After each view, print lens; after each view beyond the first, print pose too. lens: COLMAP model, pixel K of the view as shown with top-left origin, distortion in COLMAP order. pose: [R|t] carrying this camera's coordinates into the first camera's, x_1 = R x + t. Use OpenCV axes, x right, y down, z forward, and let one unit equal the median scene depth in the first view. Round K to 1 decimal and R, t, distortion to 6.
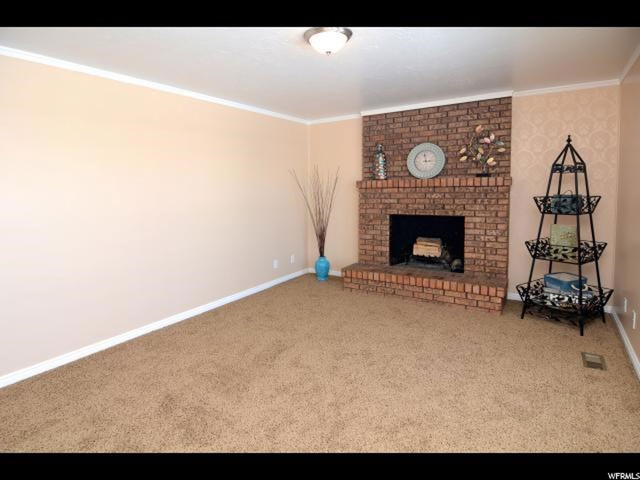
lens RADIAL K [[377.7, 0, 316.9], [0, 377.7, 239.8], [0, 0, 1]] dist [-0.008079, -0.003801]
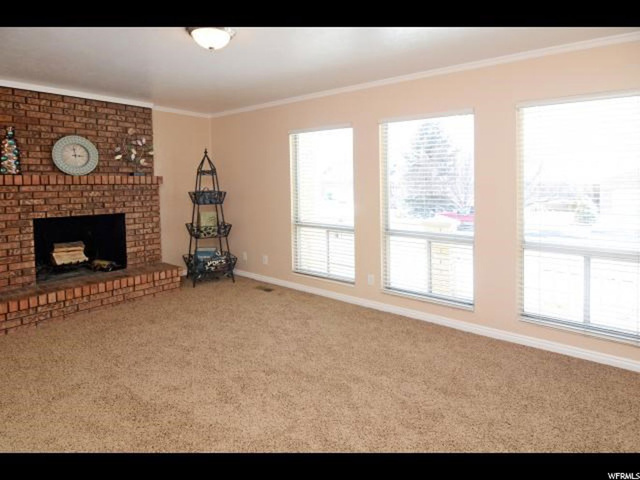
lens RADIAL K [[370.4, 0, 307.7], [0, 370.4, 227.3], [0, 0, 1]] dist [-0.010519, -0.005403]
pose [[0.096699, -0.102593, 0.990012, -0.560442], [0.138014, 0.986447, 0.088743, -0.044011], [-0.985698, 0.128055, 0.109548, 0.396422]]
